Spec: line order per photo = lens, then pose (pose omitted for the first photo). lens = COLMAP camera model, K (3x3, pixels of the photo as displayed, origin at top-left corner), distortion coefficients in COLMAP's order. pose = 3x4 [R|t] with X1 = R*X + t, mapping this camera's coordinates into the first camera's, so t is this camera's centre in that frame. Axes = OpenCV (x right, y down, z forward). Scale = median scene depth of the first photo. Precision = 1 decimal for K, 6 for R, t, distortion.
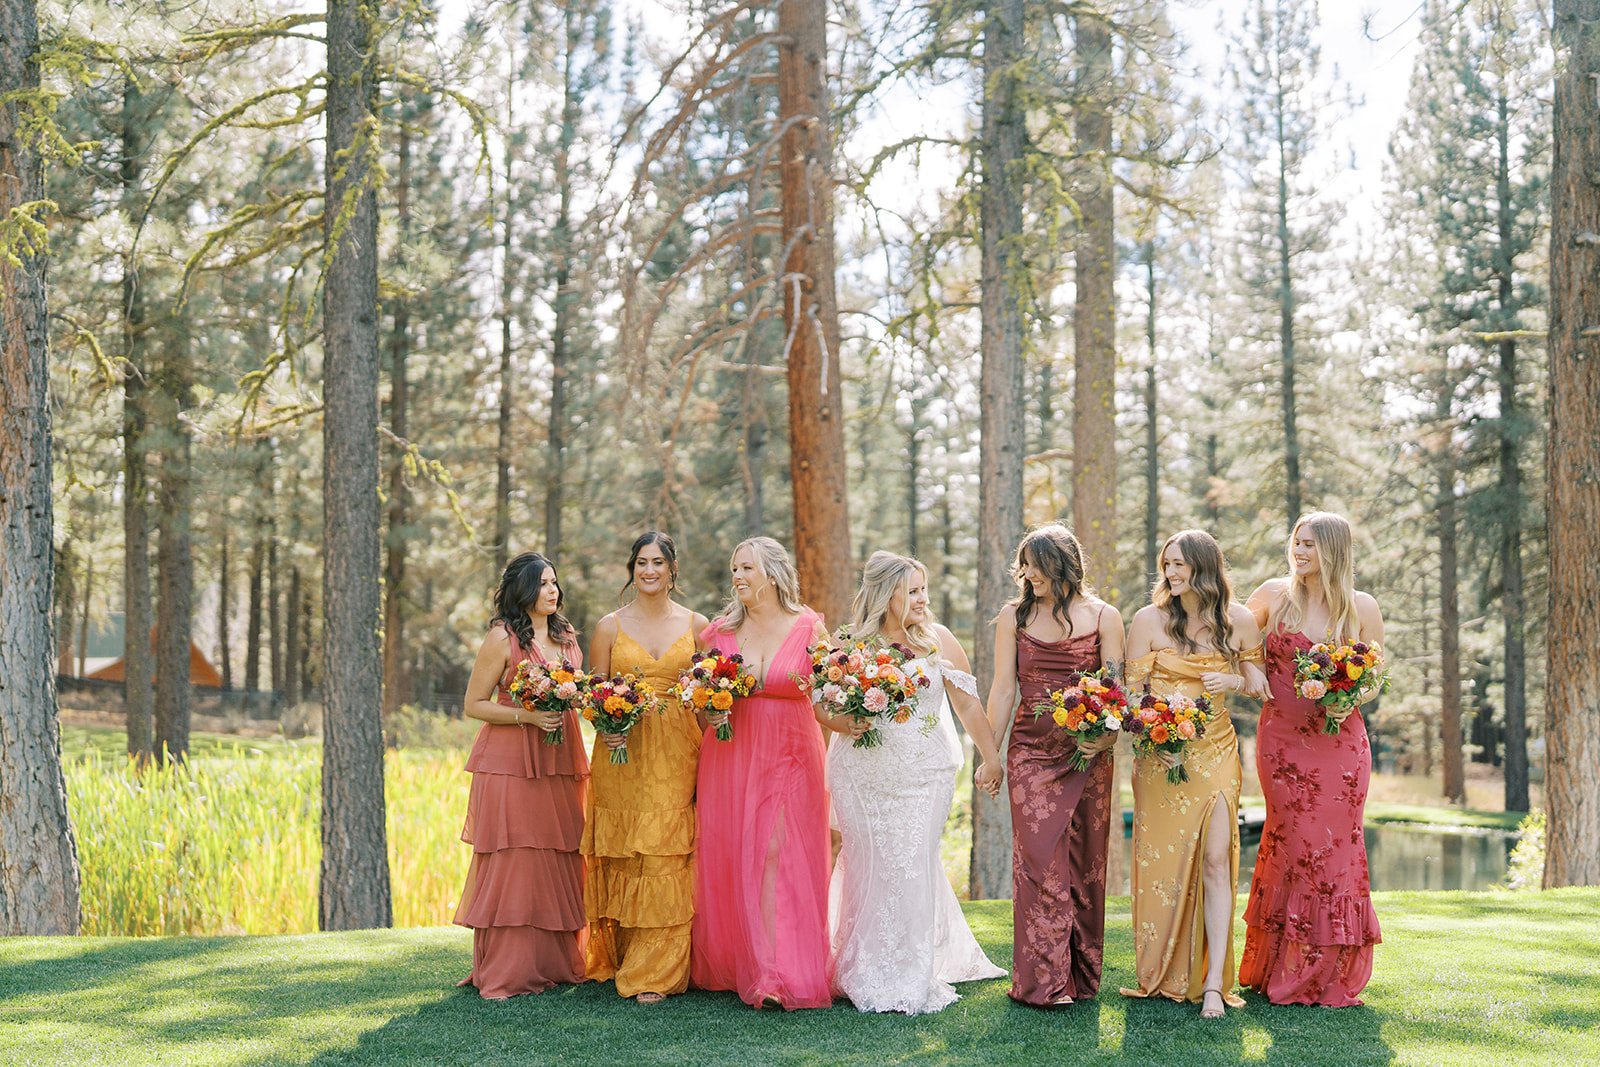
lens RADIAL K [[2396.9, 0, 804.4], [0, 2396.9, 531.8], [0, 0, 1]] dist [0.014439, 0.000000]
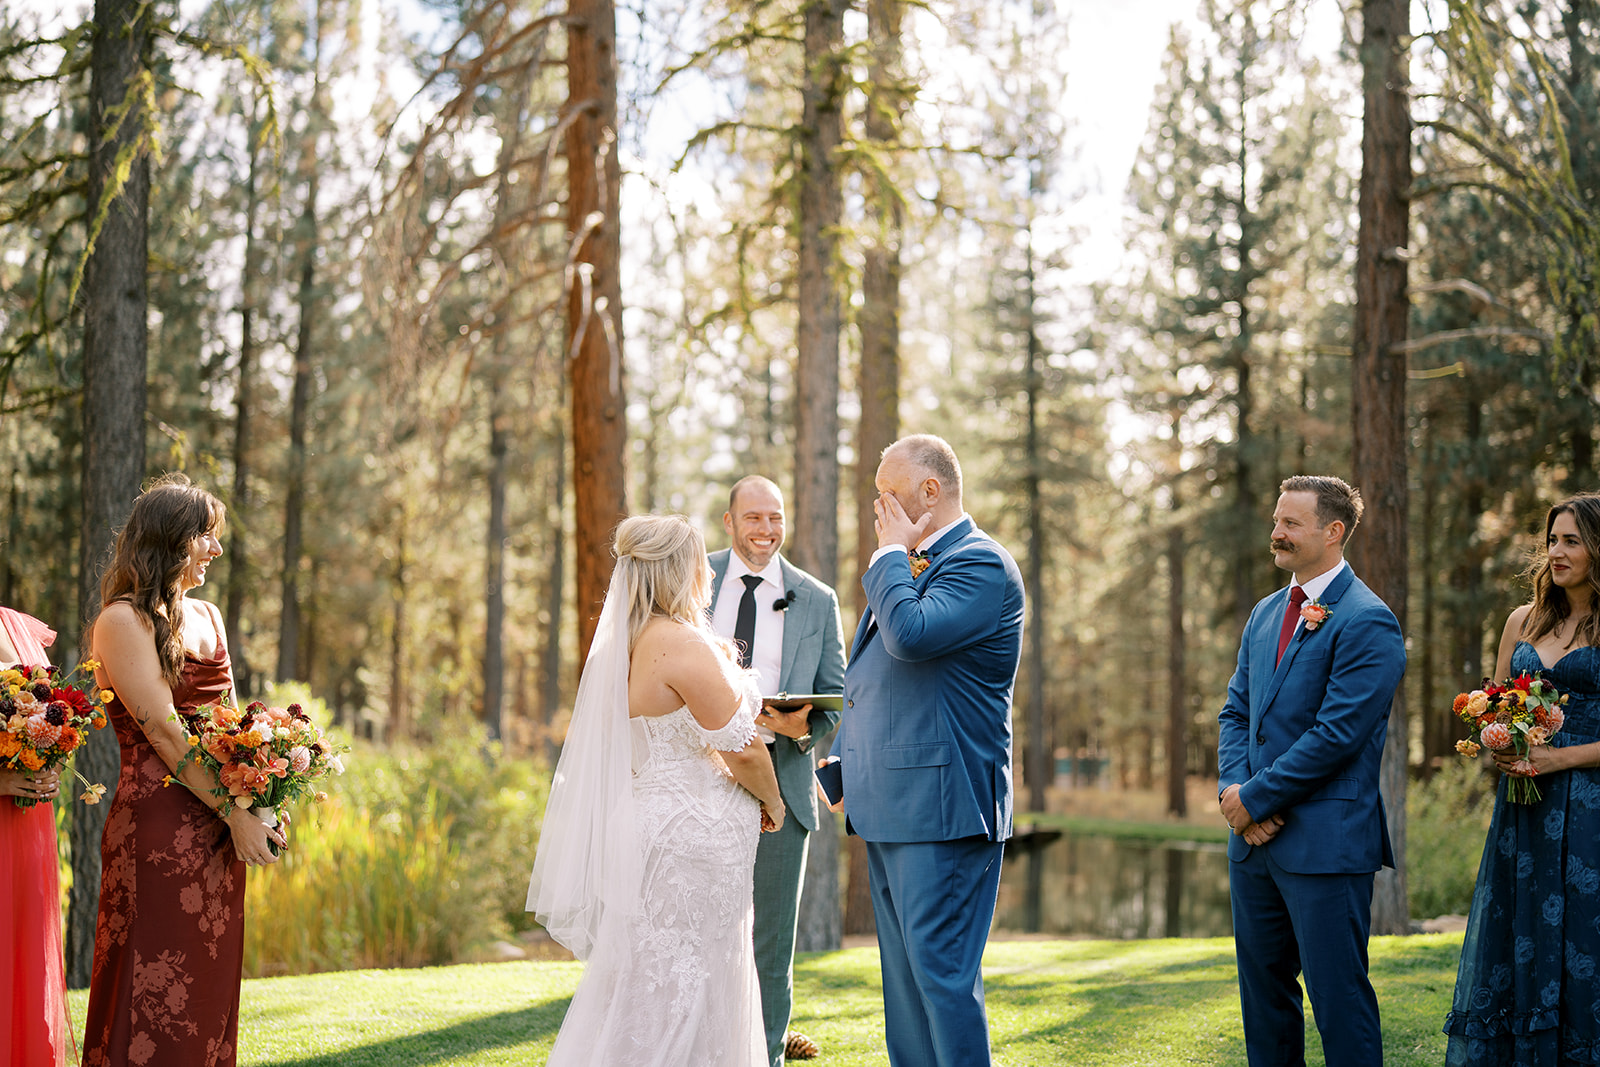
lens RADIAL K [[2396.9, 0, 795.1], [0, 2396.9, 534.2], [0, 0, 1]] dist [0.014439, 0.000000]
pose [[0.994015, 0.019891, 0.107420, -0.006515], [-0.019548, 0.999800, -0.004250, 0.000254], [-0.107483, 0.002125, 0.994205, 0.014862]]
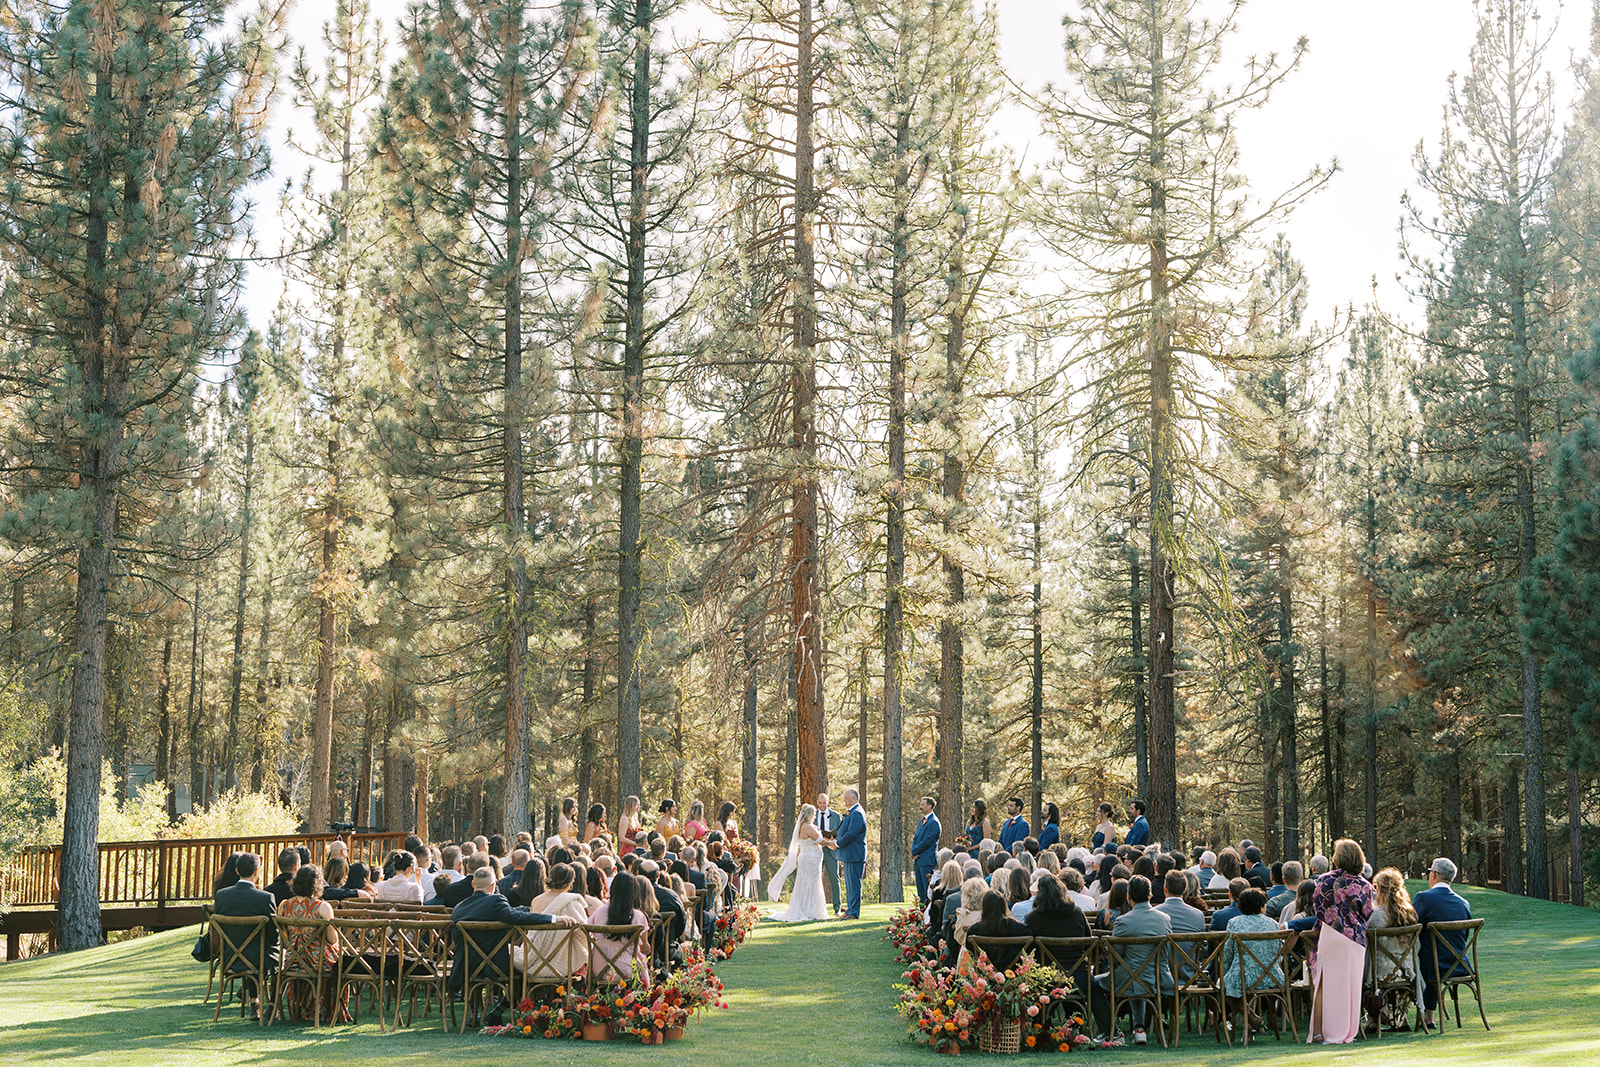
lens RADIAL K [[2396.9, 0, 797.1], [0, 2396.9, 533.5], [0, 0, 1]] dist [0.014439, 0.000000]
pose [[0.999910, 0.007125, 0.011367, -0.010389], [-0.006470, 0.998370, -0.056708, -0.024047], [-0.011753, 0.056630, 0.998326, -0.332509]]
